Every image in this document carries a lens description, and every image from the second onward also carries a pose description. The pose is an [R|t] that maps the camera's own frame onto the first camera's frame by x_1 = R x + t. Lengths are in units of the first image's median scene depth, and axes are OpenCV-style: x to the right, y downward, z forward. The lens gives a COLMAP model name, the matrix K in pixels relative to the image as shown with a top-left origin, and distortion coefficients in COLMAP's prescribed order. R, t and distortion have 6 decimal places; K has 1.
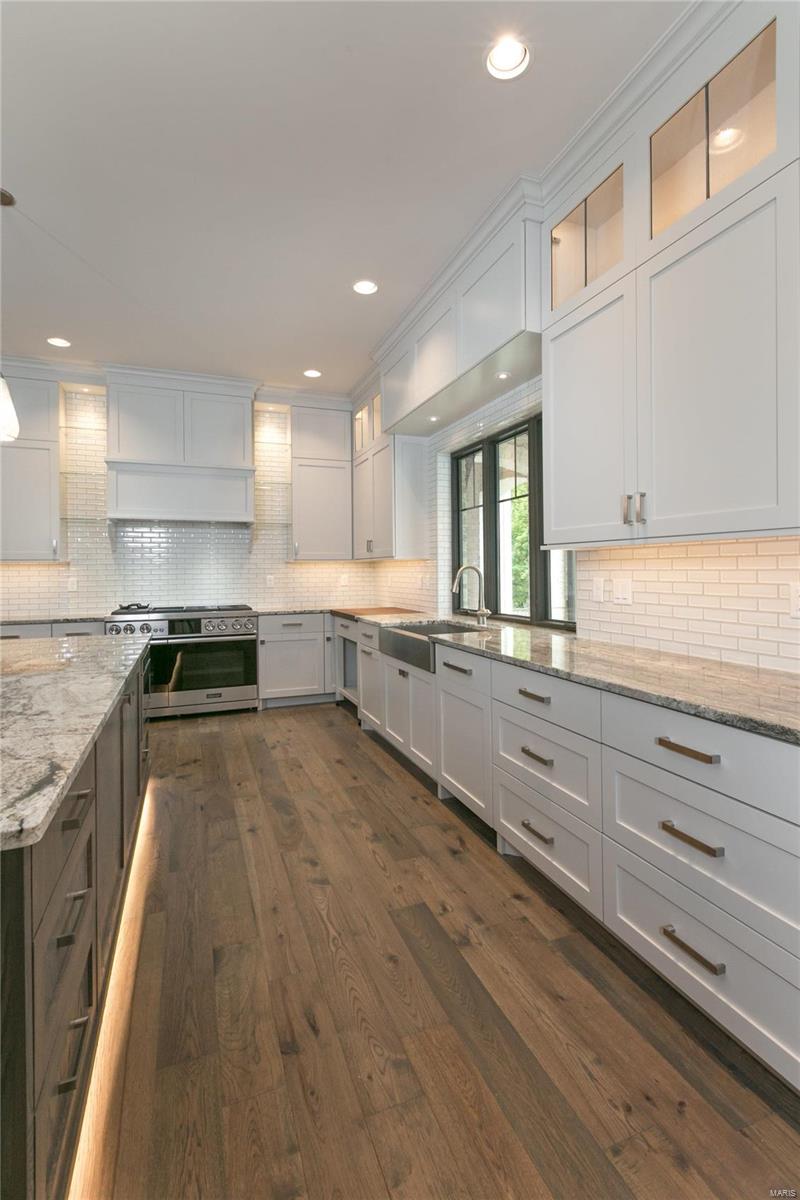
lens RADIAL K [[523.1, 0, 397.0], [0, 523.1, 573.8], [0, 0, 1]] dist [-0.000875, -0.000307]
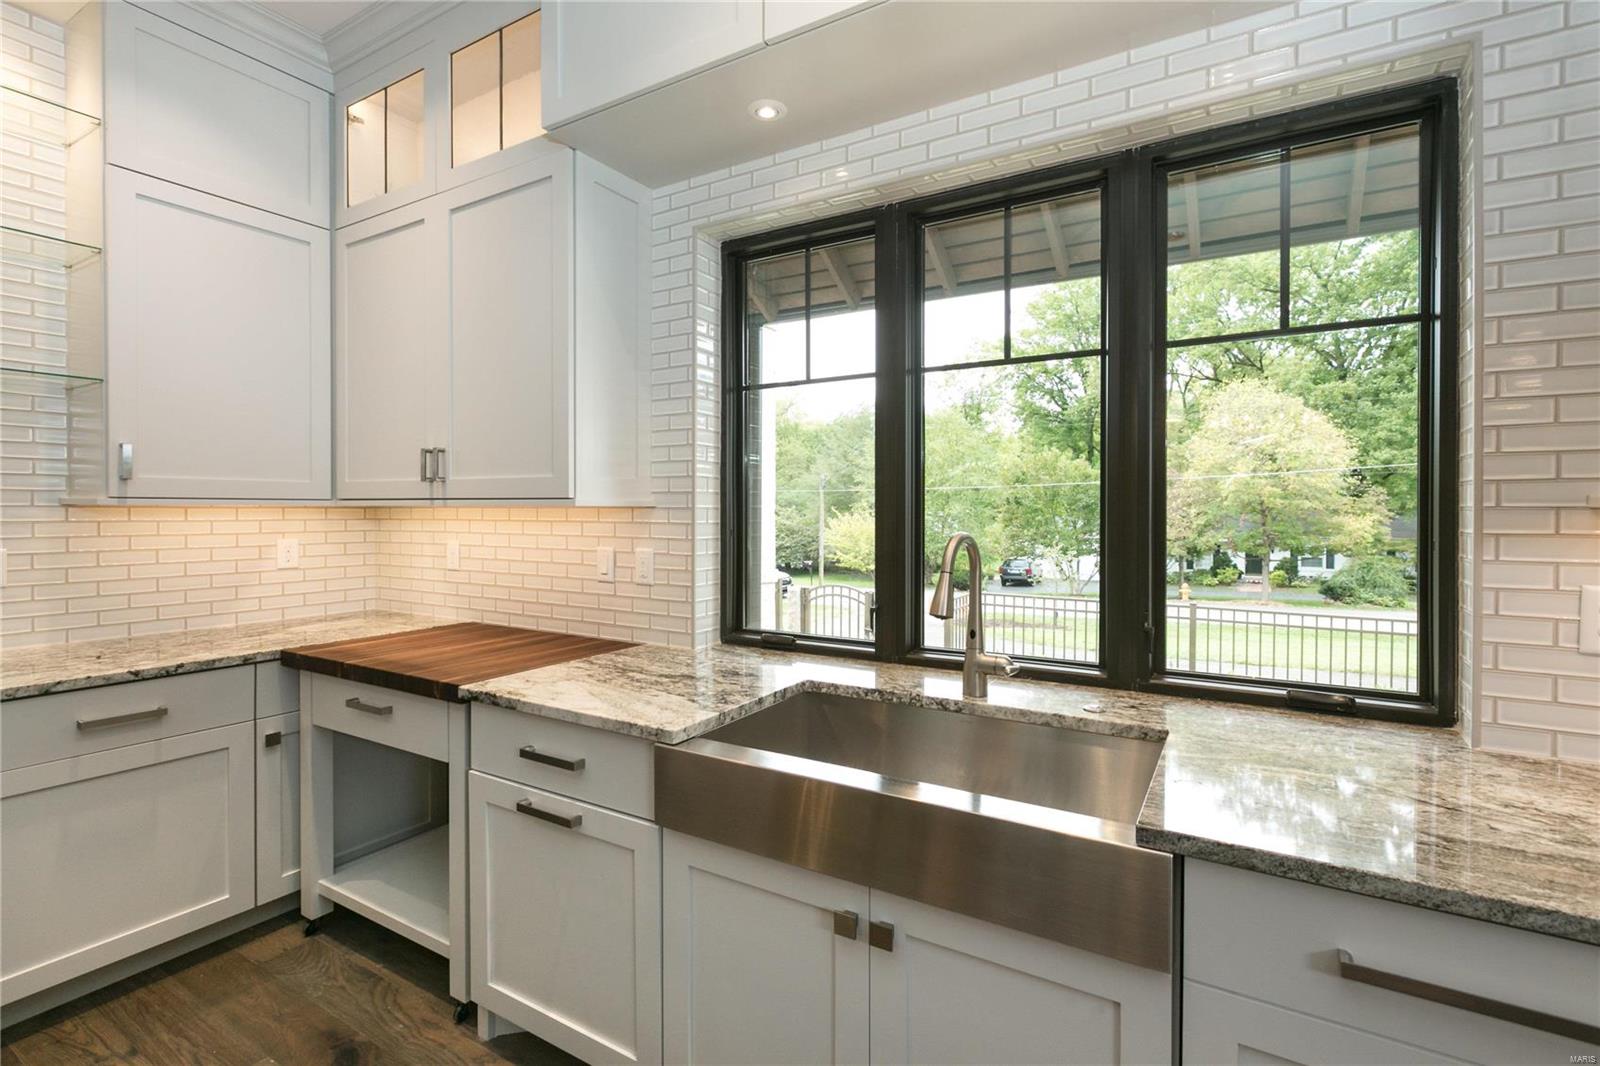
lens RADIAL K [[697.4, 0, 806.1], [0, 697.4, 520.8], [0, 0, 1]] dist [-0.000875, -0.000307]
pose [[0.776228, 0.000798, 0.630452, -0.149093], [-0.004208, 0.999983, 0.003915, -0.017275], [-0.630438, -0.005692, 0.776219, 0.451886]]
